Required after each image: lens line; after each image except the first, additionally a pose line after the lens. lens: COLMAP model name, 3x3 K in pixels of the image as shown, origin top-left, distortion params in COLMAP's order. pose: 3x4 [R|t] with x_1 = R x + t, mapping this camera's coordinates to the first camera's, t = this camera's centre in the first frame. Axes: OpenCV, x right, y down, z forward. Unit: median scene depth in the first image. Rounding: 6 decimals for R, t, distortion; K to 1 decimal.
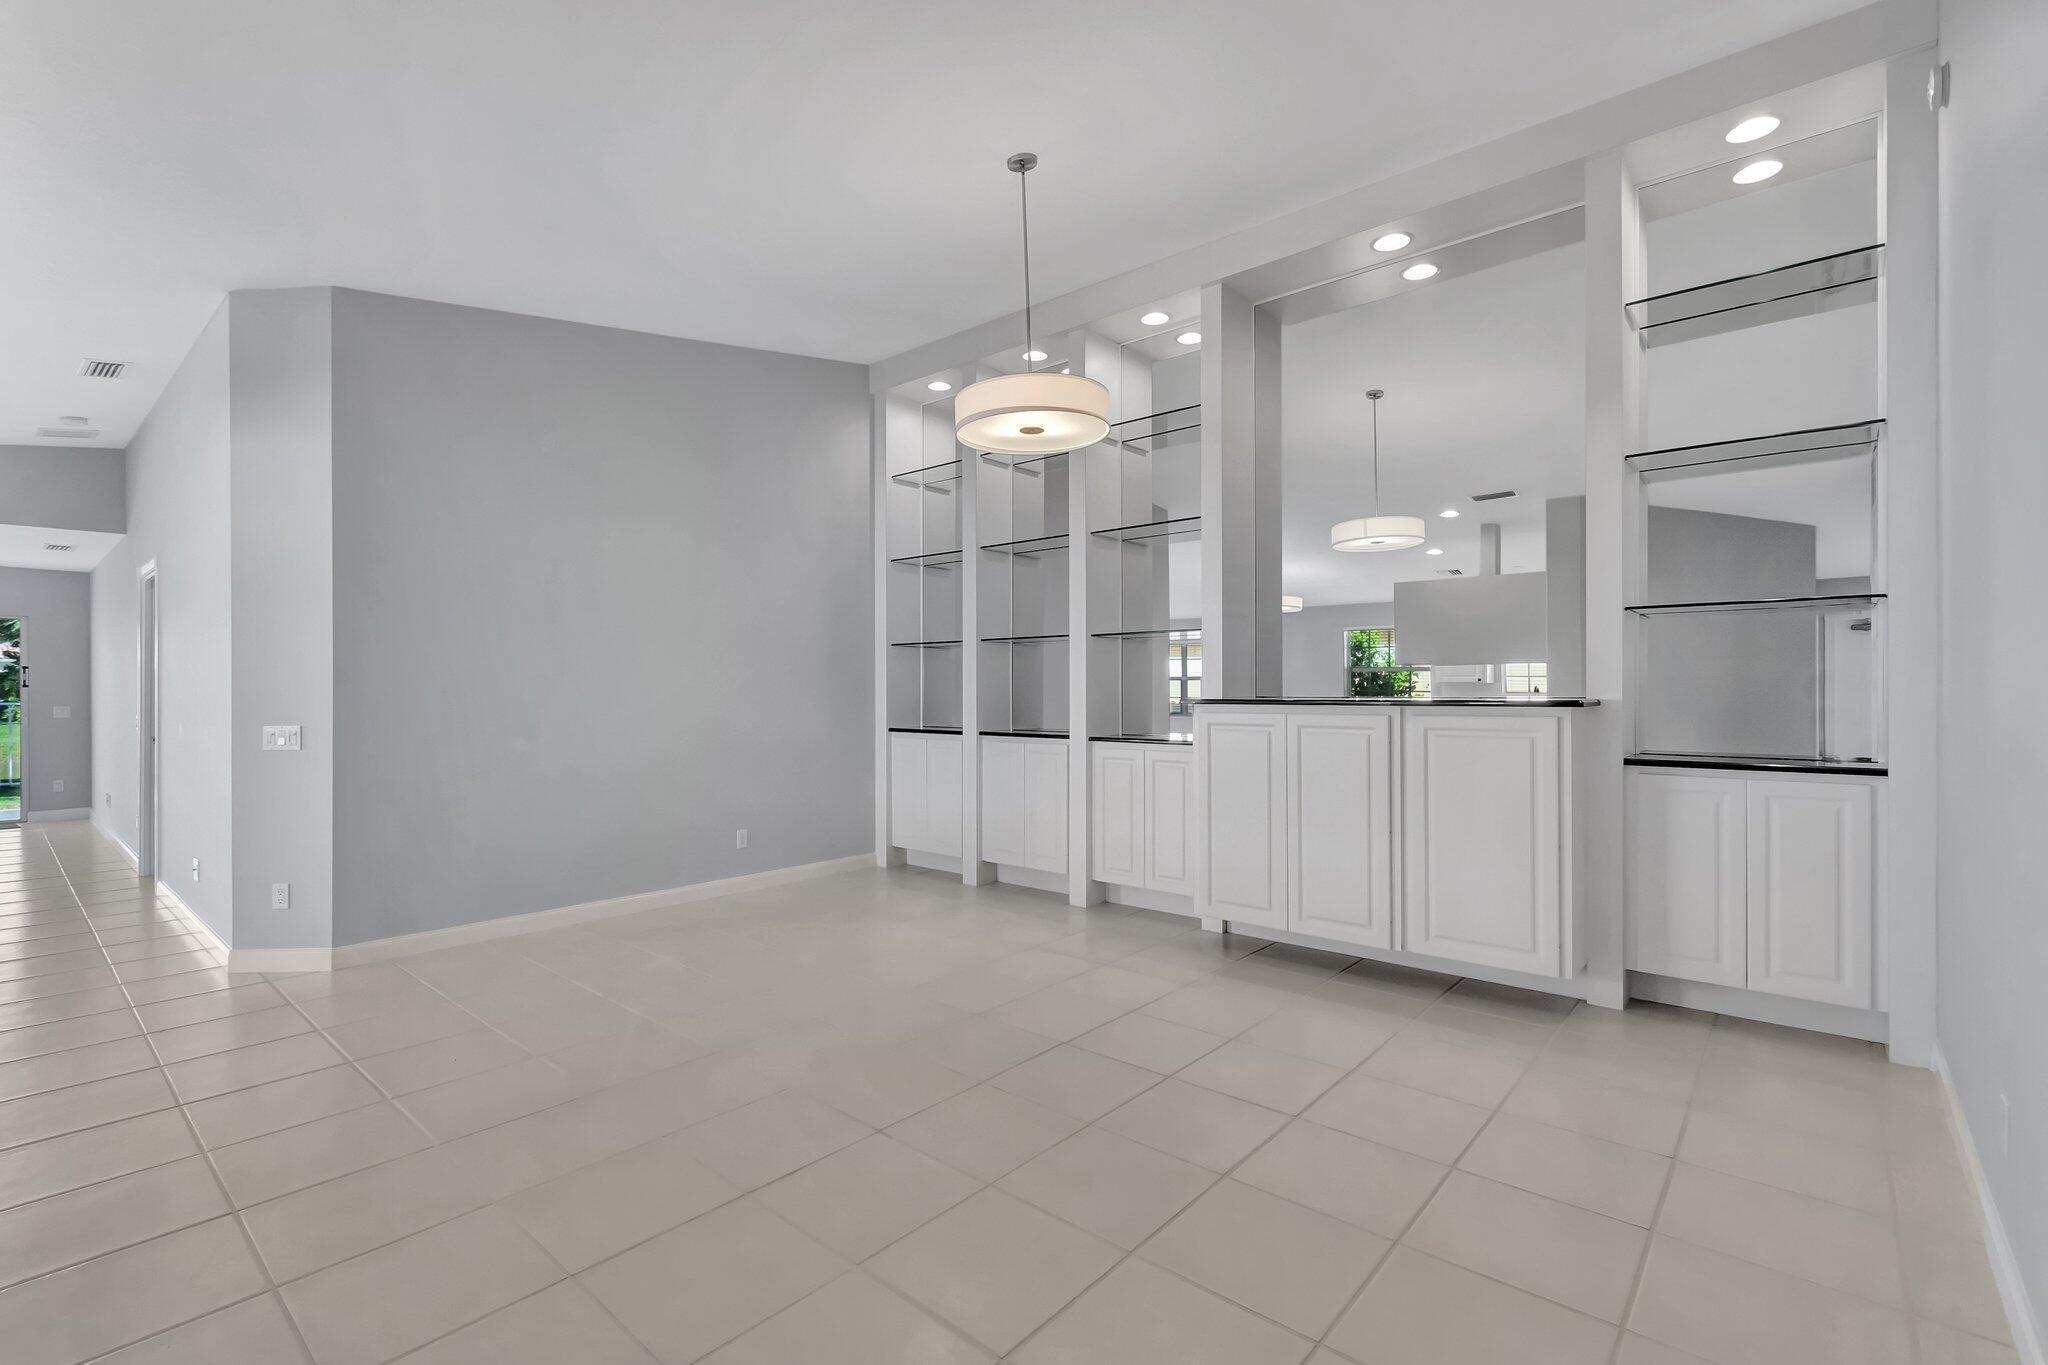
lens RADIAL K [[905.6, 0, 1026.2], [0, 905.6, 691.6], [0, 0, 1]] dist [0.008573, 0.000263]
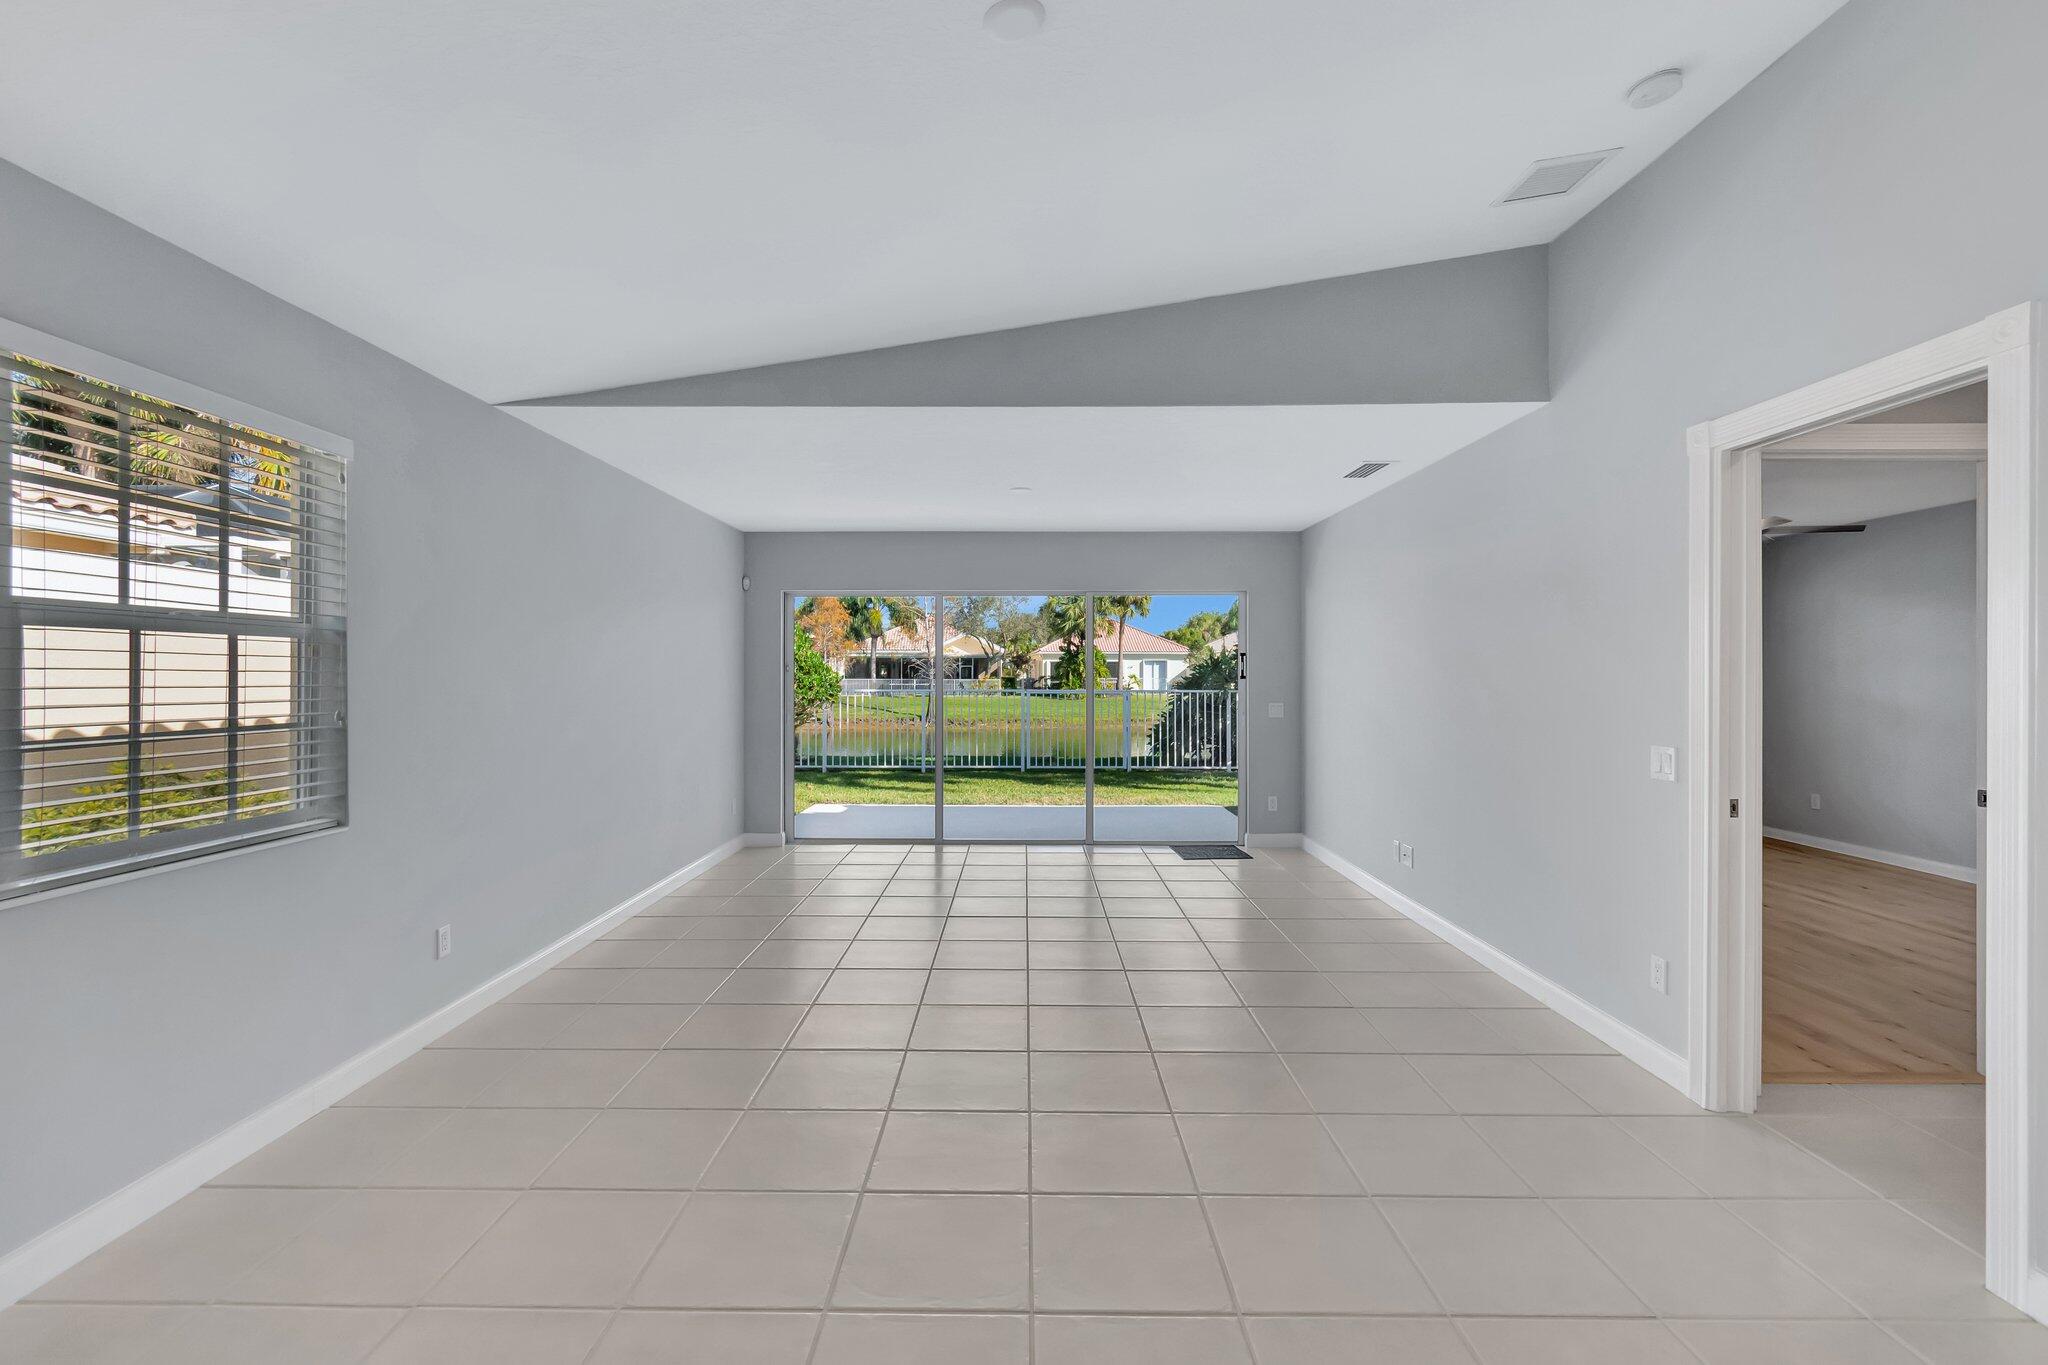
lens RADIAL K [[909.0, 0, 1008.9], [0, 909.0, 677.1], [0, 0, 1]] dist [0.004171, 0.000503]
pose [[0.642306, 0.001417, -0.766447, -0.901130], [0.001050, 0.999996, 0.002728, -0.012563], [0.766448, -0.002557, 0.642302, 0.480577]]
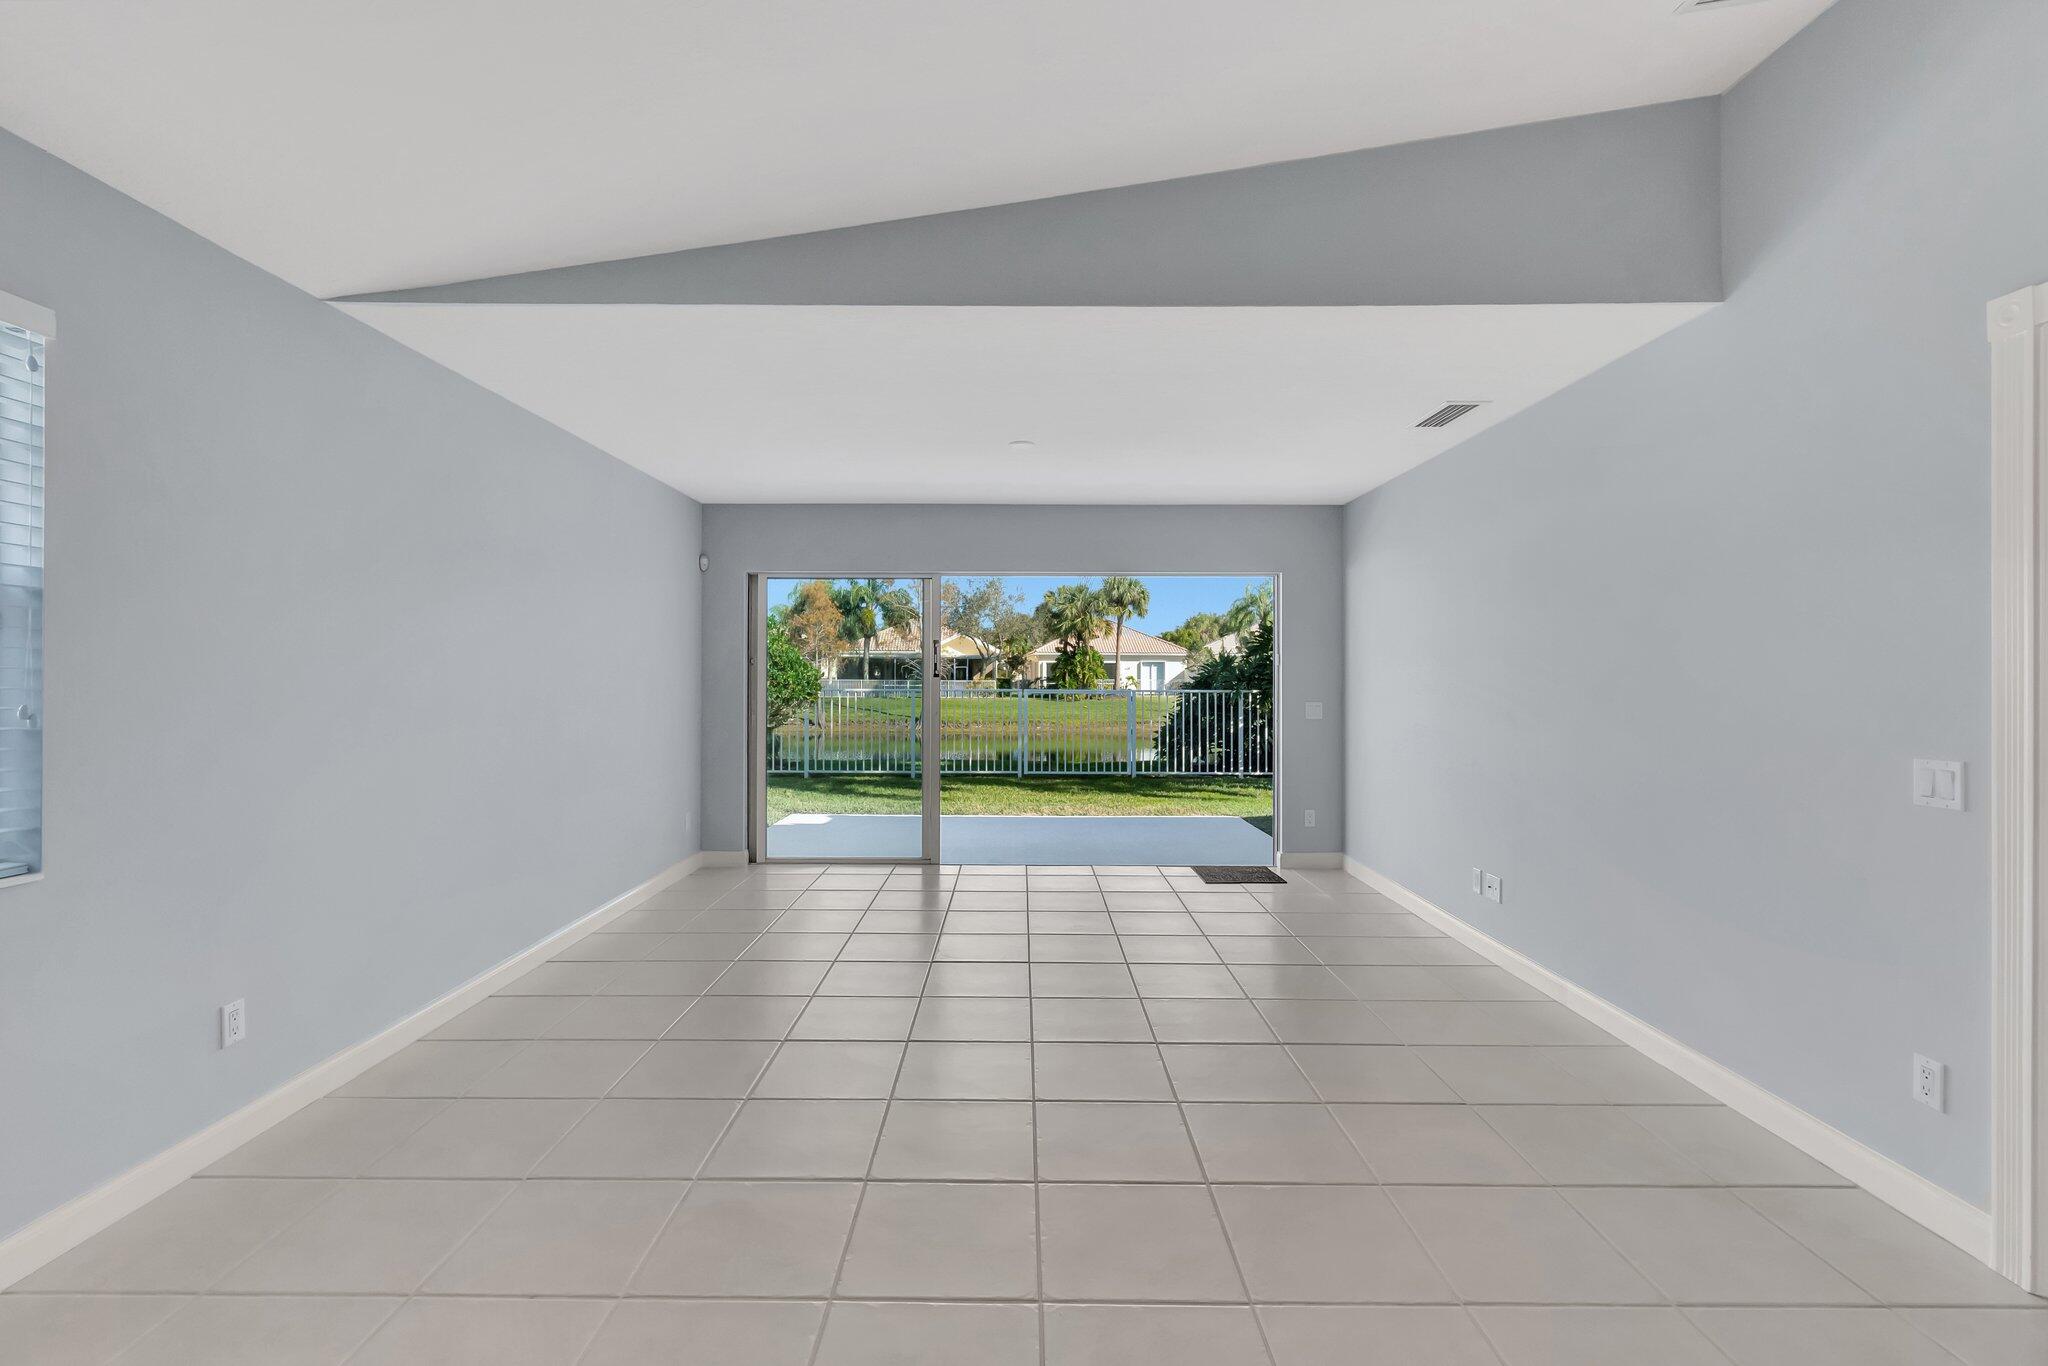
lens RADIAL K [[912.5, 0, 1008.9], [0, 912.5, 677.0], [0, 0, 1]] dist [0.001335, 0.000188]
pose [[0.646306, 0.001217, -0.763077, -1.021268], [-0.001206, 0.999999, 0.000573, -0.004223], [0.763077, 0.000550, 0.646307, 0.577971]]
